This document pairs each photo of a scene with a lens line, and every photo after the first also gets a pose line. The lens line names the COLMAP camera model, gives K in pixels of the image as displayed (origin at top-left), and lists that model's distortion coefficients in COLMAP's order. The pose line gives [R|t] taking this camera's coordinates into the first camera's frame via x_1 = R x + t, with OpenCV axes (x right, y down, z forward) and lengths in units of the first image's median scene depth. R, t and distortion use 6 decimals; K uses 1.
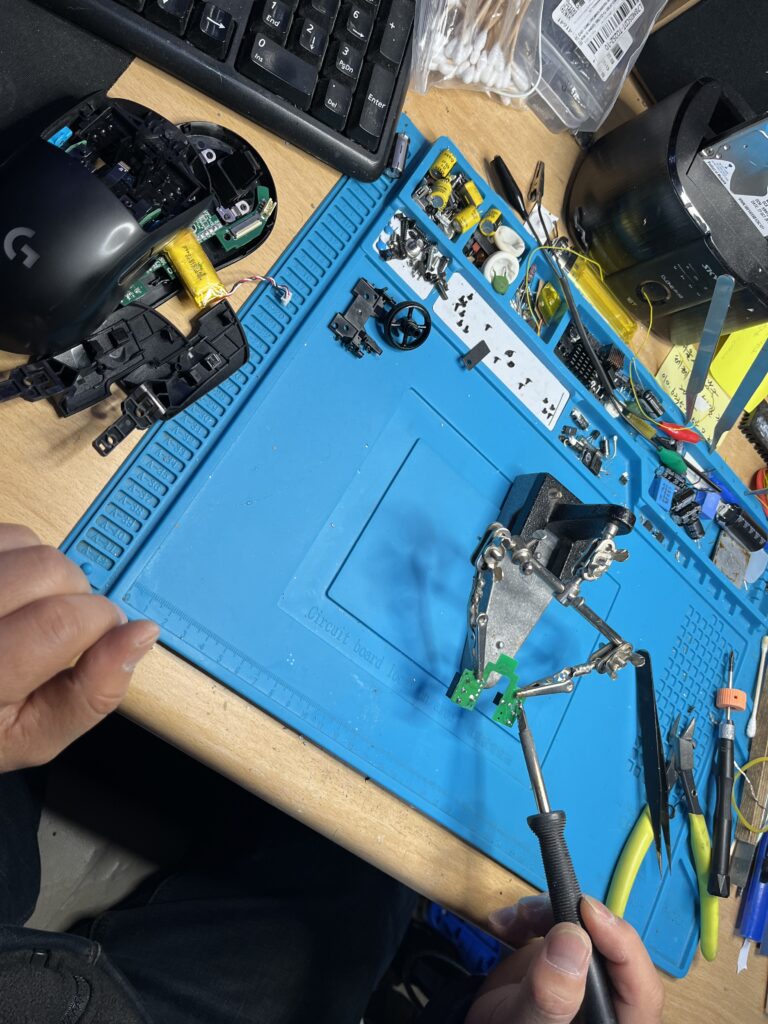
lens RADIAL K [[784.2, 0, 372.9], [0, 784.2, 514.7], [0, 0, 1]] dist [0.003755, -0.002235]
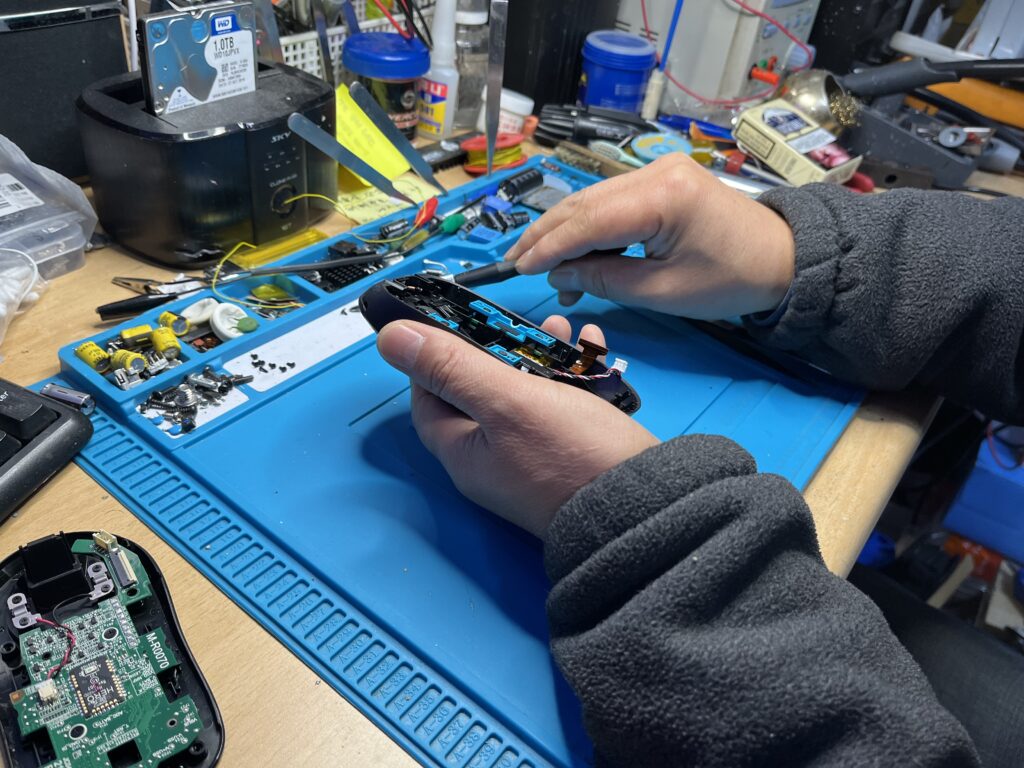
lens RADIAL K [[790.7, 0, 512.0], [0, 790.7, 384.0], [0, 0, 1]] dist [0.037899, -0.061983]
pose [[0.106530, -0.928884, 0.354719, -0.191916], [0.984174, 0.149314, 0.095431, -0.070949], [-0.141609, 0.338939, 0.930090, 0.130873]]
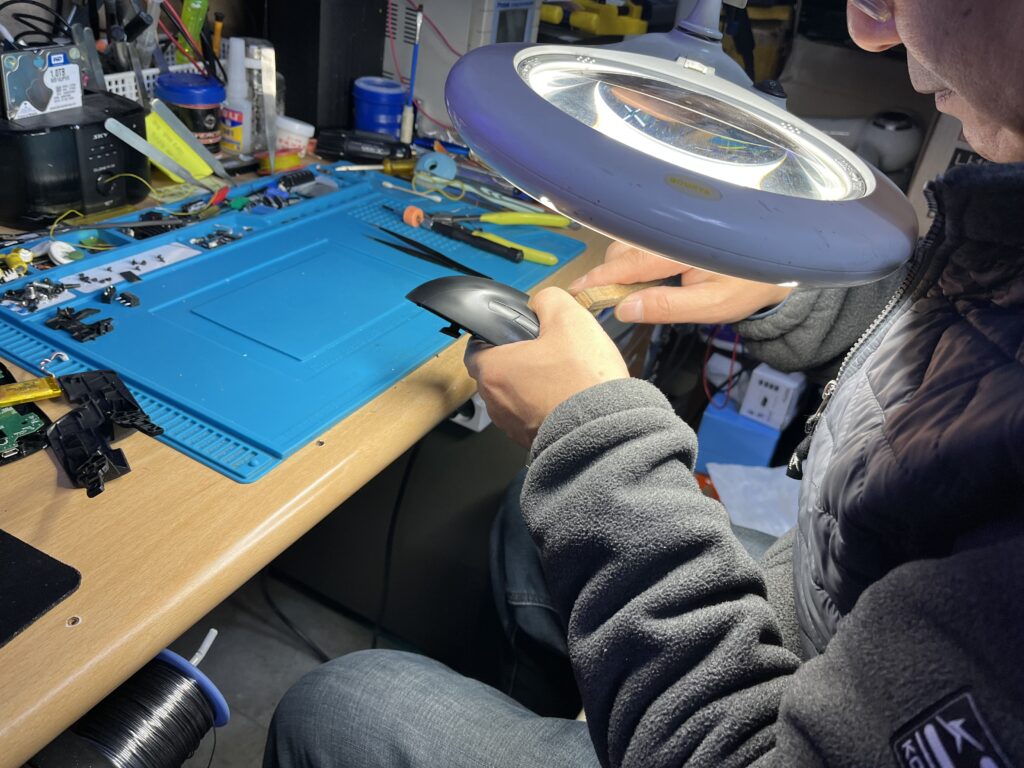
lens RADIAL K [[777.9, 0, 512.0], [0, 777.9, 384.0], [0, 0, 1]] dist [0.095041, -0.156229]
pose [[-0.008393, -0.900190, 0.435418, -0.606465], [0.967610, 0.102557, 0.230678, 0.127420], [-0.252308, 0.423251, 0.870172, -0.232940]]
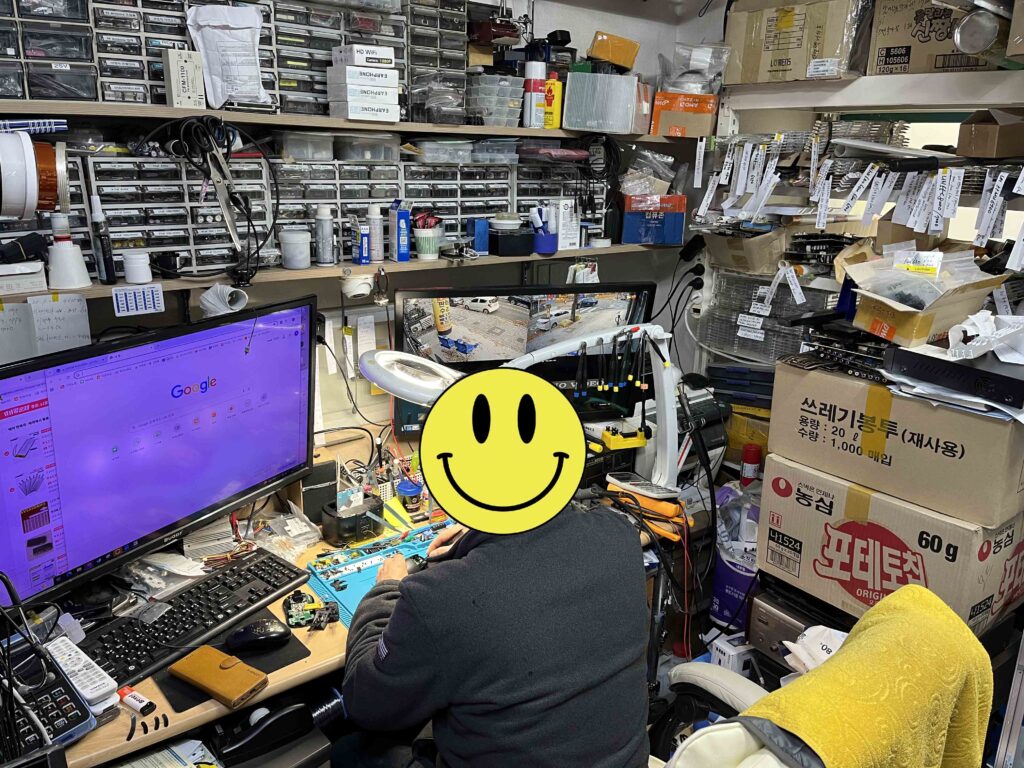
lens RADIAL K [[777.9, 0, 512.0], [0, 777.9, 384.0], [0, 0, 1]] dist [0.095041, -0.156229]
pose [[0.283433, -0.734189, 0.616954, -1.416295], [0.956189, 0.167204, -0.240303, 1.340037], [0.073271, 0.658035, 0.749414, -2.555082]]
